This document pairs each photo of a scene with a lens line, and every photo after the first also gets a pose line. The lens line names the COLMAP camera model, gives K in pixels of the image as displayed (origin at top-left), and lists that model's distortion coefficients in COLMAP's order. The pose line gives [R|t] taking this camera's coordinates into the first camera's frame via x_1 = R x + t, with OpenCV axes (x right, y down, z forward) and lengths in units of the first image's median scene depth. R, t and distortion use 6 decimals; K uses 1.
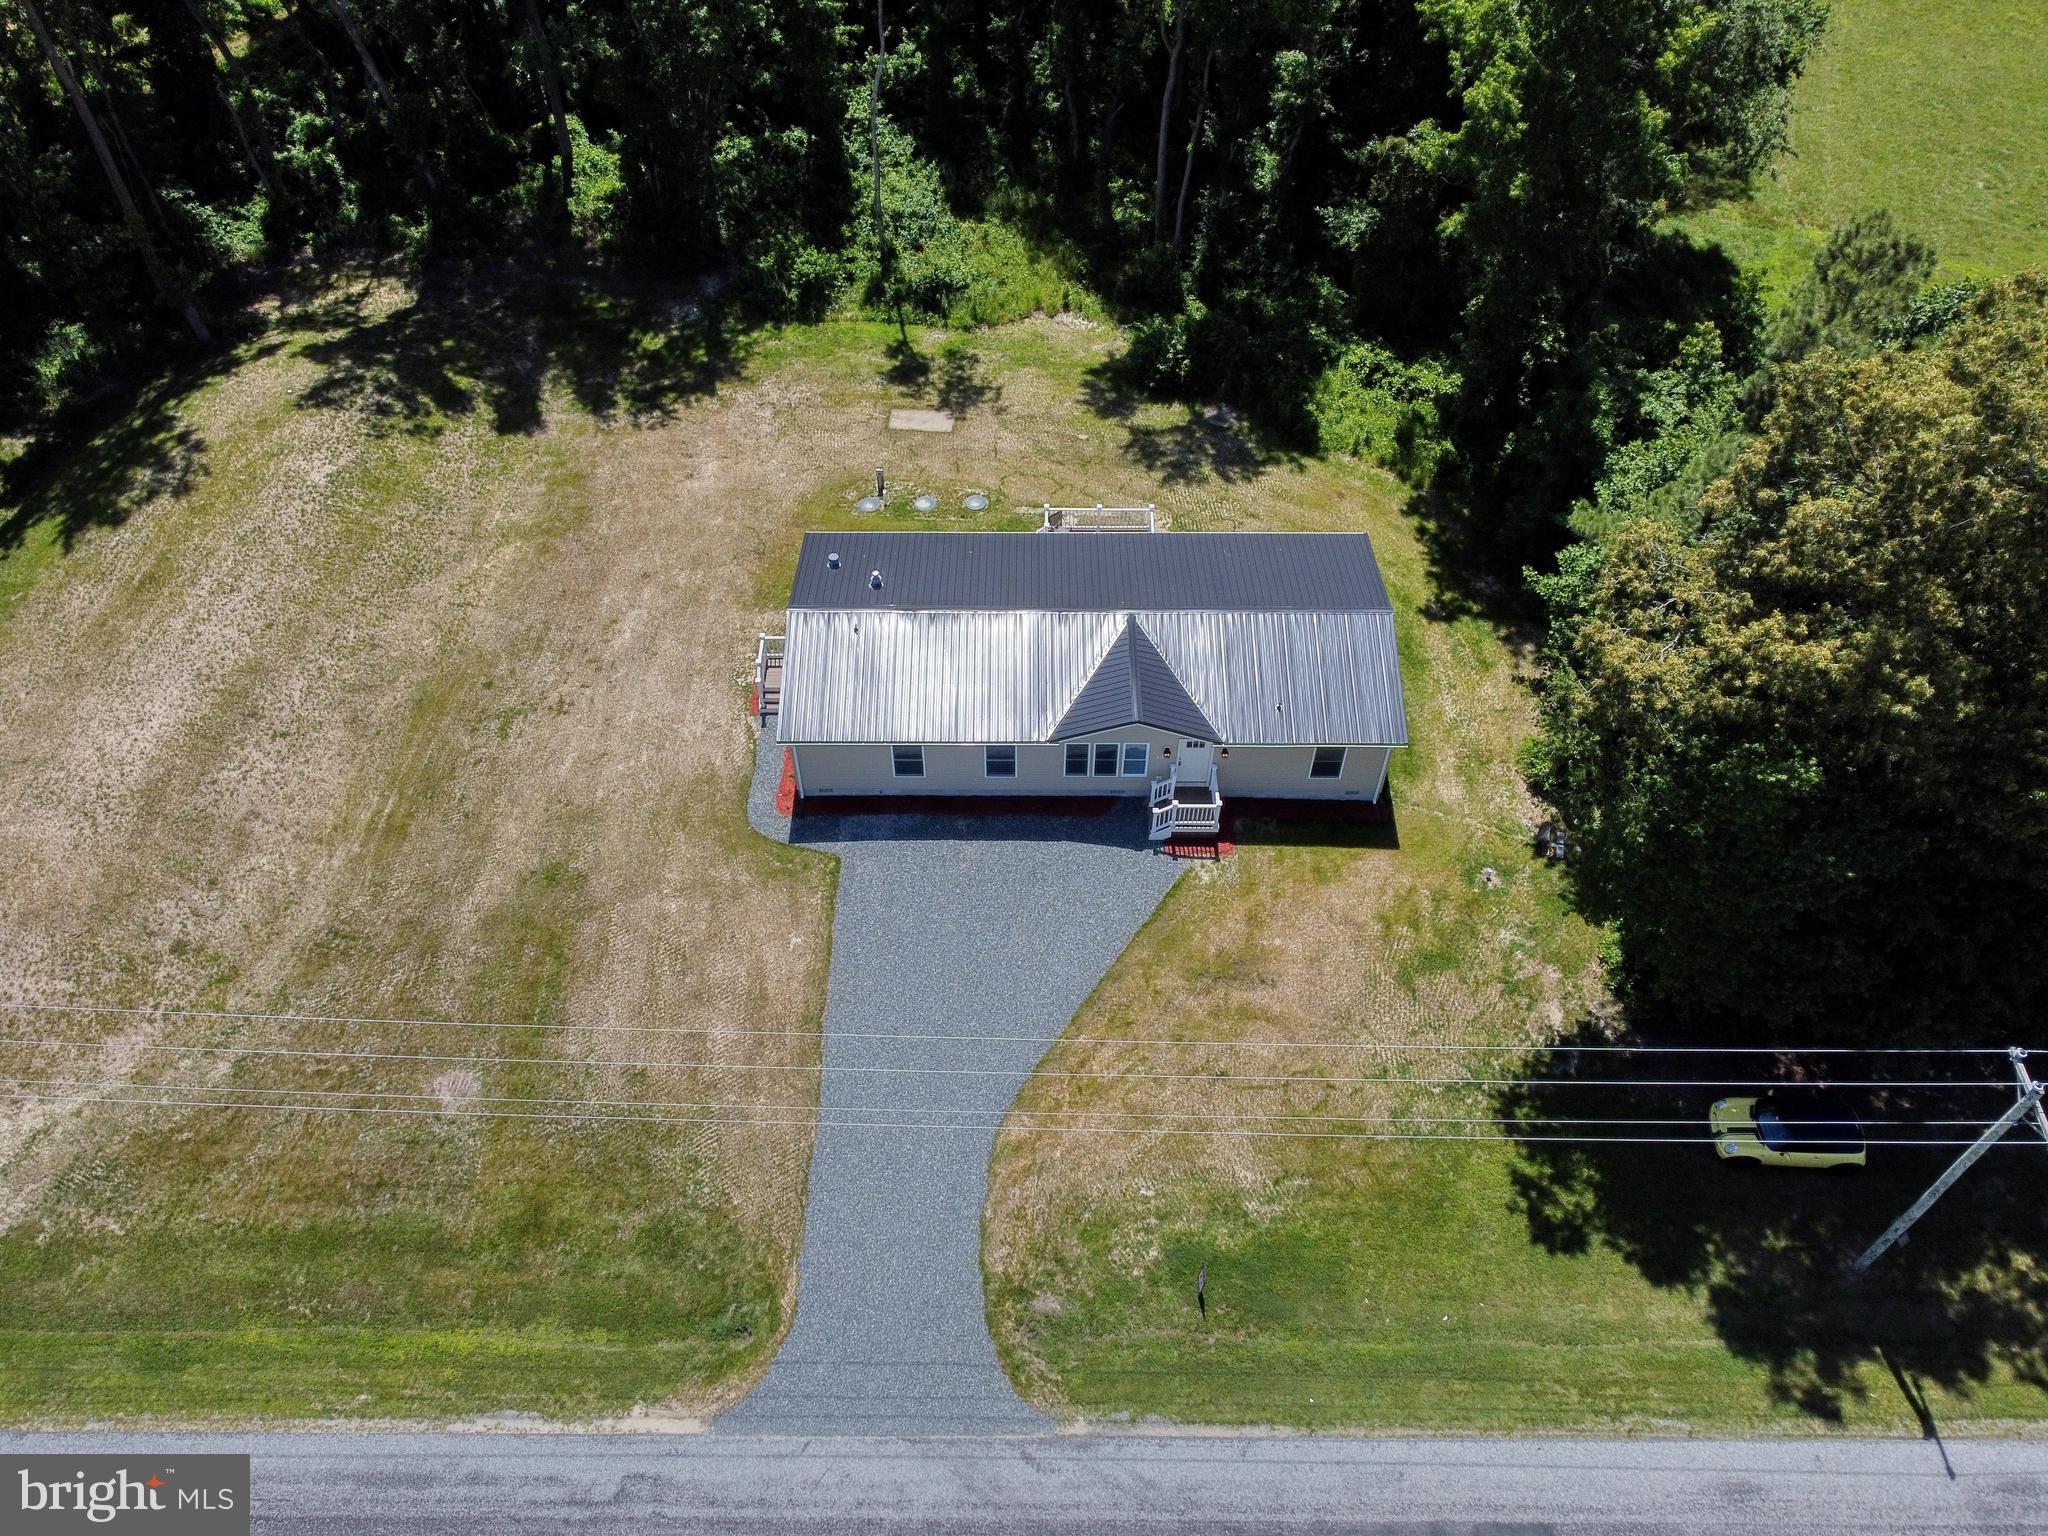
lens RADIAL K [[1550.4, 0, 1024.5], [0, 1550.4, 770.7], [0, 0, 1]] dist [-0.000055, -0.009342]
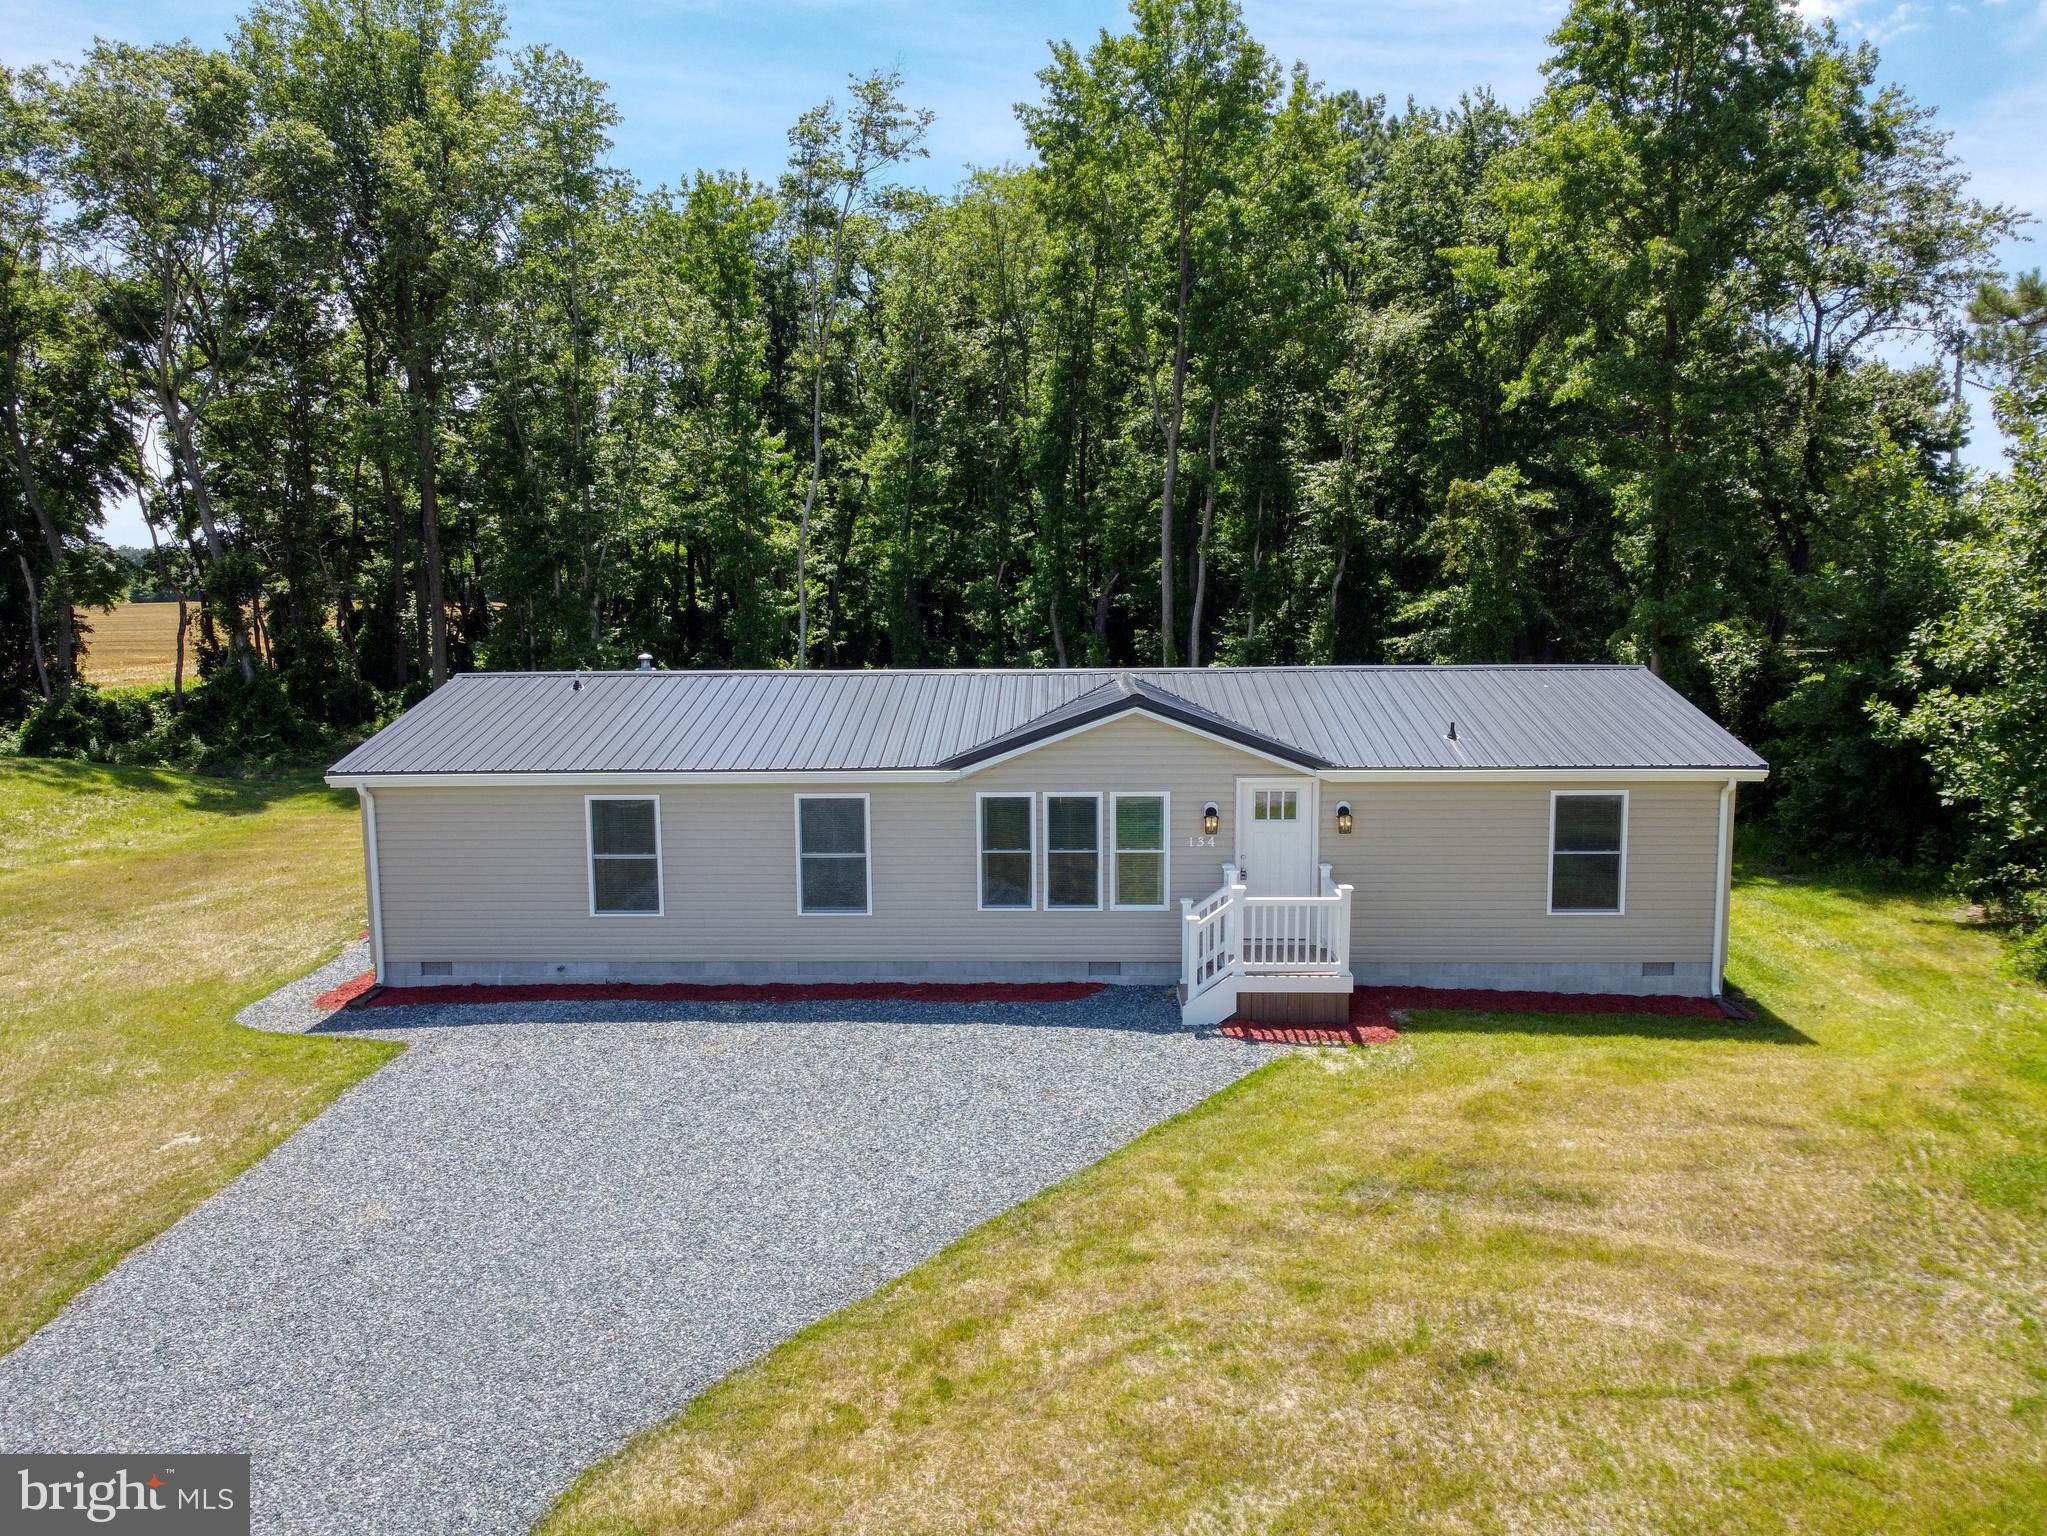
lens RADIAL K [[1549.7, 0, 1022.7], [0, 1549.7, 770.3], [0, 0, 1]] dist [-0.000055, -0.009342]
pose [[0.999525, -0.006045, -0.030230, 0.051820], [-0.016351, 0.727349, -0.686073, 0.277241], [0.026135, 0.686241, 0.726905, 0.667764]]
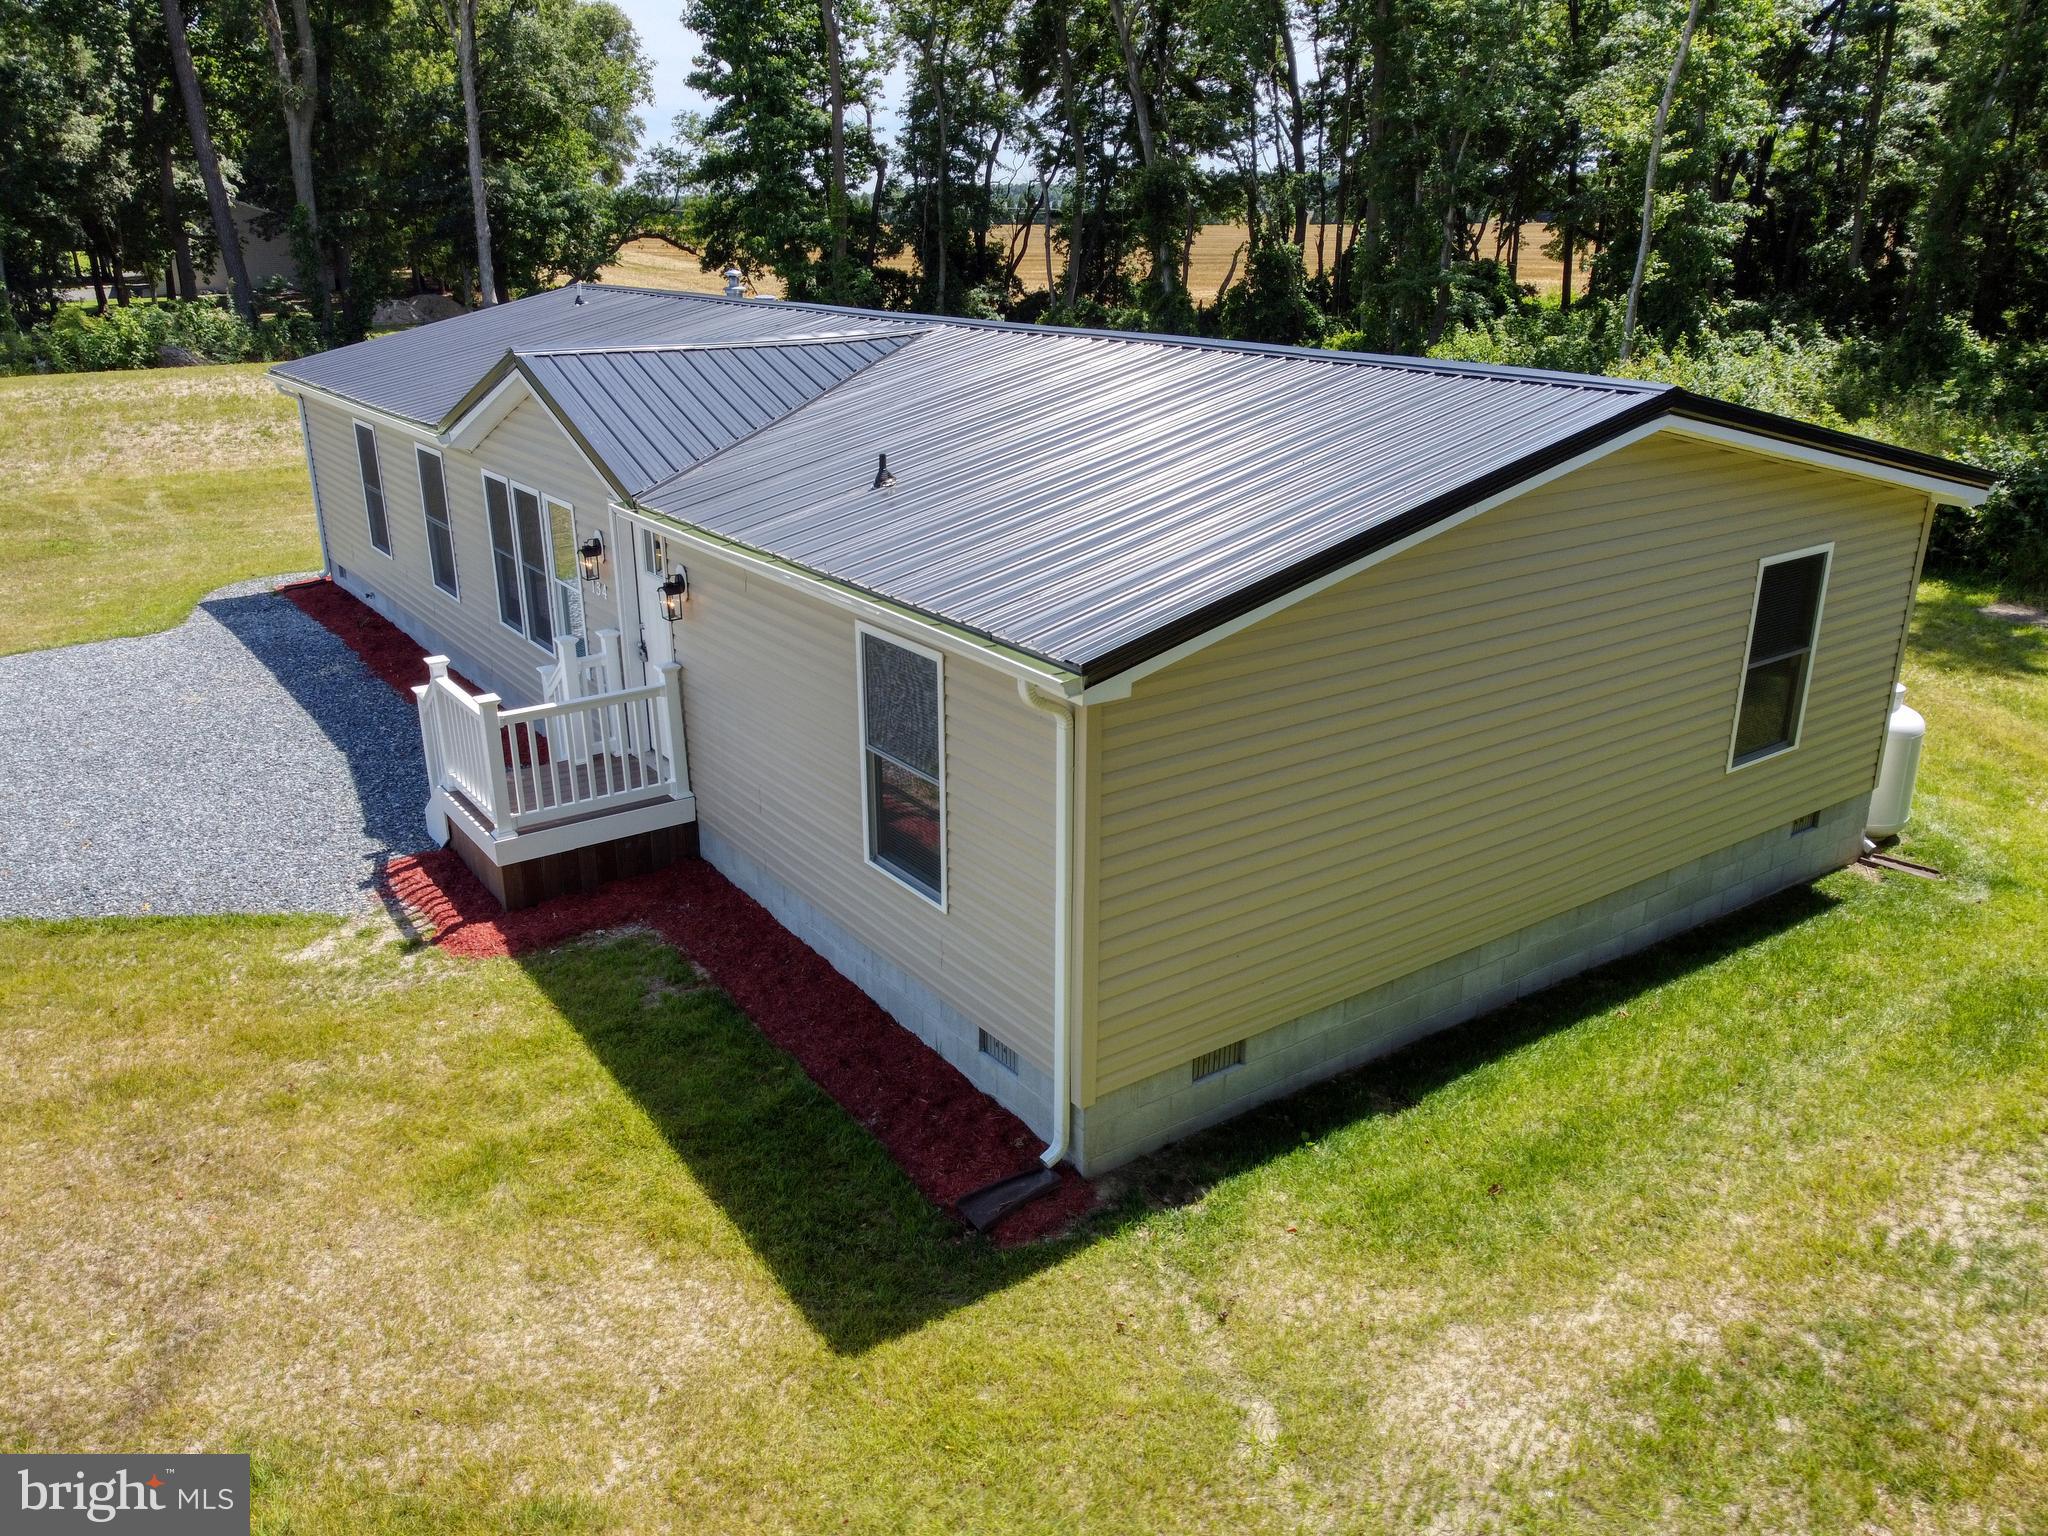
lens RADIAL K [[1550.4, 0, 1024.1], [0, 1550.4, 774.5], [0, 0, 1]] dist [-0.000055, -0.009342]
pose [[0.591210, 0.284324, -0.754739, 0.362583], [-0.627062, 0.750562, -0.208446, 0.027397], [0.507212, 0.596504, 0.622028, 0.881744]]
